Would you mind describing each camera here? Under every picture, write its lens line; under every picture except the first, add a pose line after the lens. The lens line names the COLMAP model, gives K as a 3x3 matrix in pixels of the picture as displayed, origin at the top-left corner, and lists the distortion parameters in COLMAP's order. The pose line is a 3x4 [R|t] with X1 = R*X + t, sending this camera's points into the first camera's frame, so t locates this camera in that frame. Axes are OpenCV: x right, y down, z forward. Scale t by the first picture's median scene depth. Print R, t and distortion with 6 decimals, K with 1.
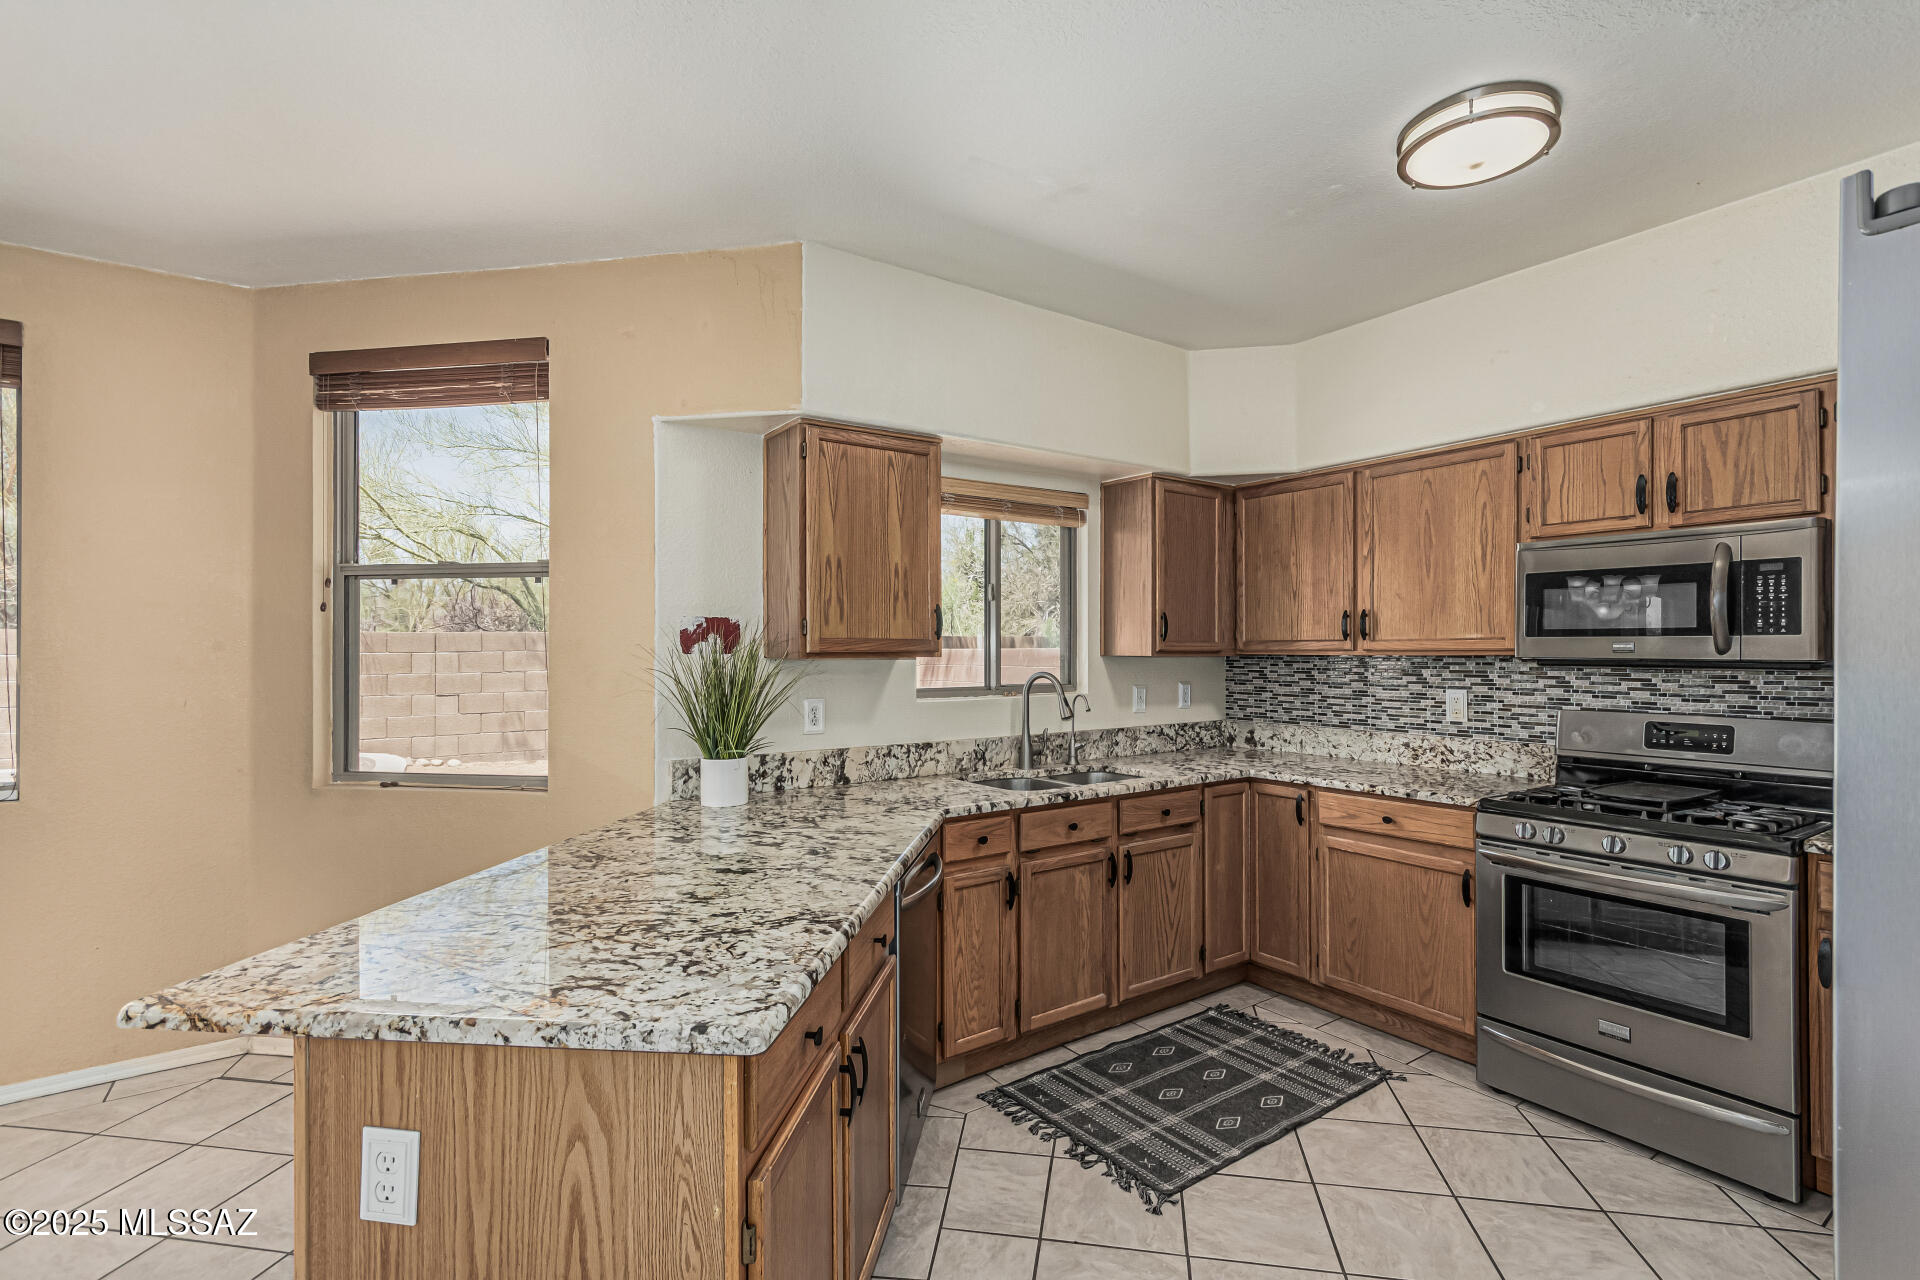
lens RADIAL K [[889.0, 0, 958.4], [0, 889.0, 646.2], [0, 0, 1]] dist [0.006029, 0.000165]
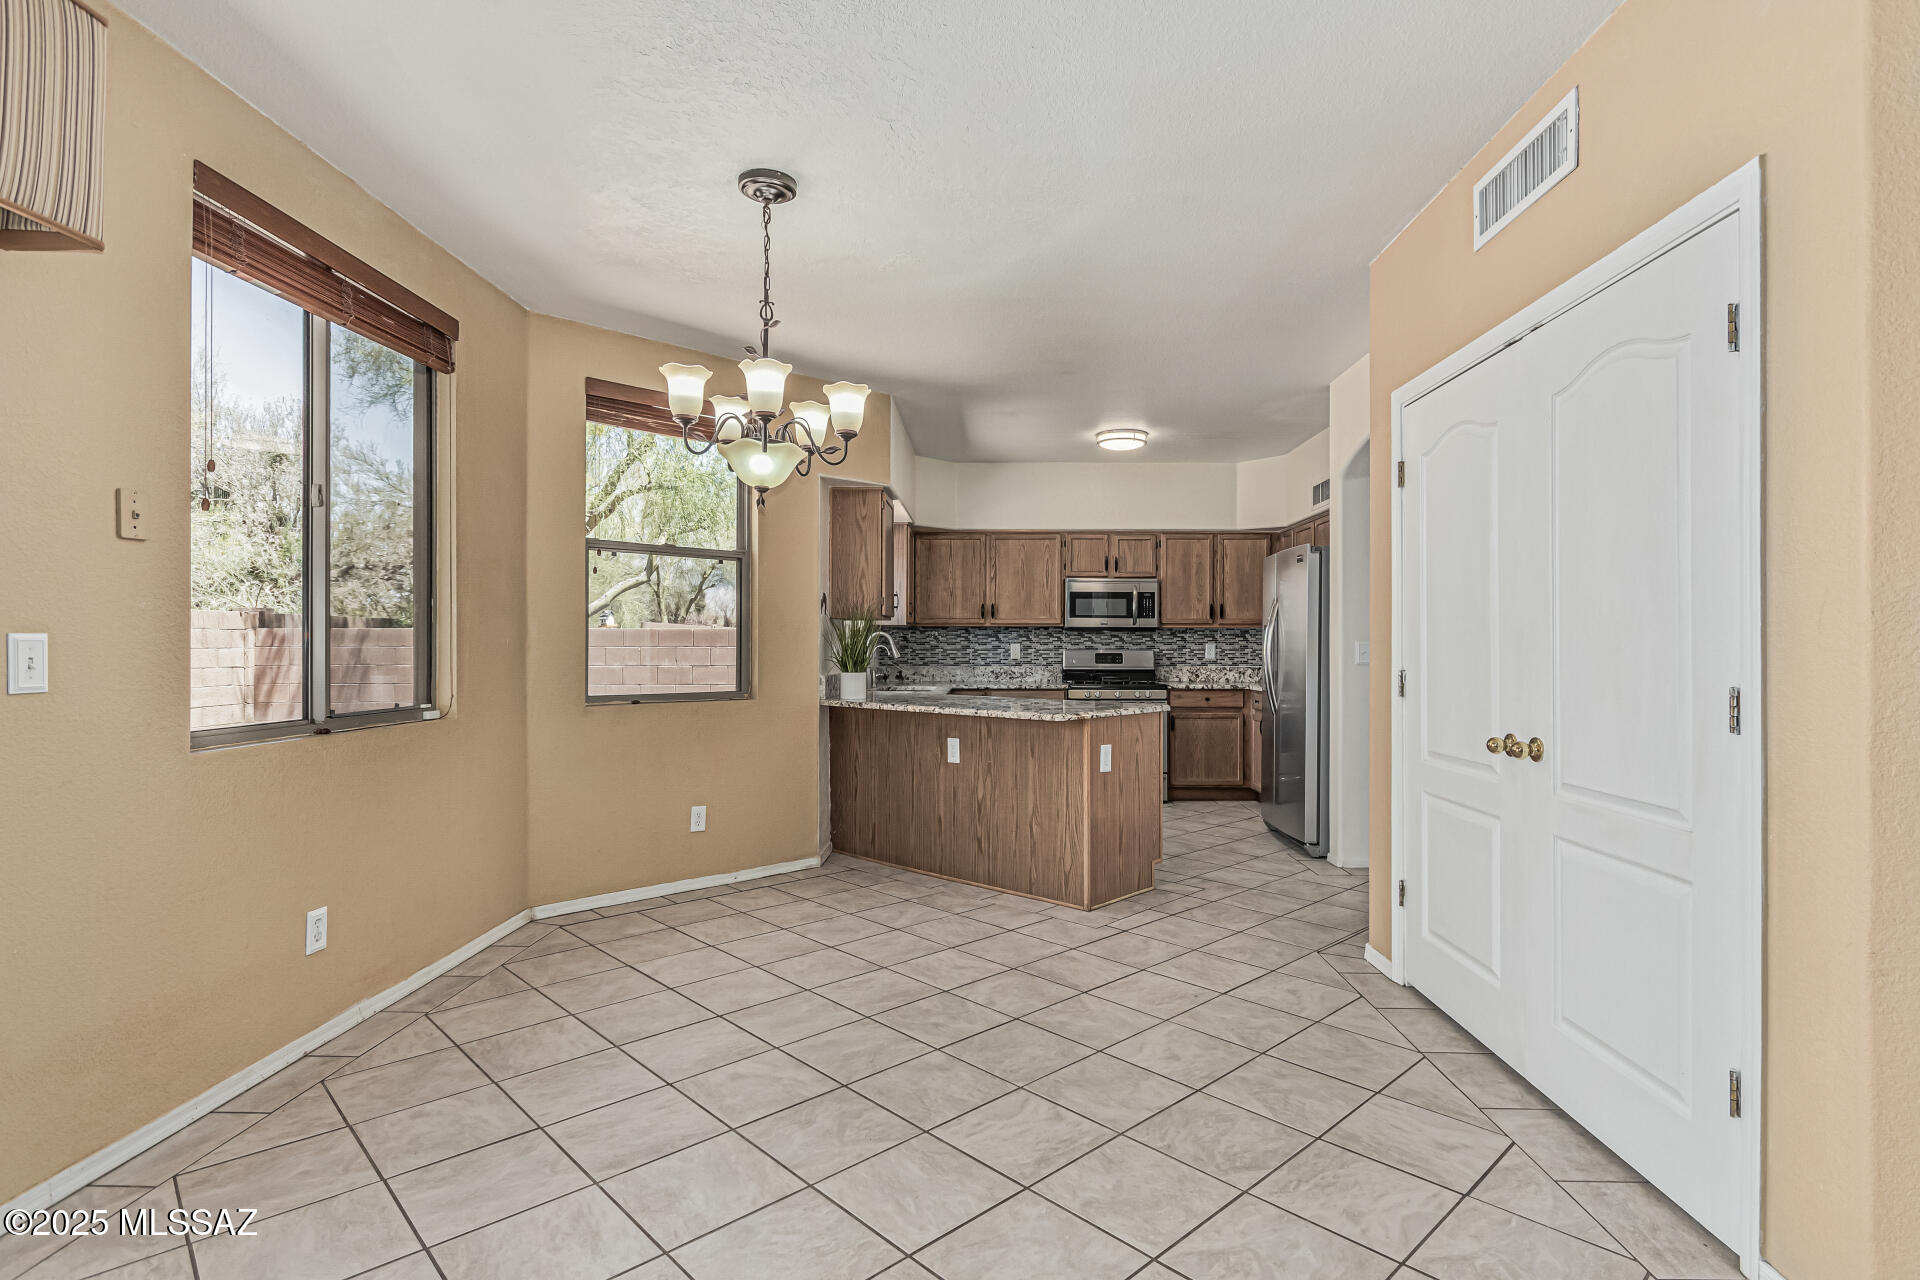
lens RADIAL K [[979.9, 0, 963.1], [0, 979.9, 643.9], [0, 0, 1]] dist [0.000930, 0.000053]
pose [[0.590879, 0.007706, 0.806723, -1.575617], [-0.007472, 0.999964, -0.004080, 0.068734], [-0.806725, -0.003617, 0.590915, -0.306478]]
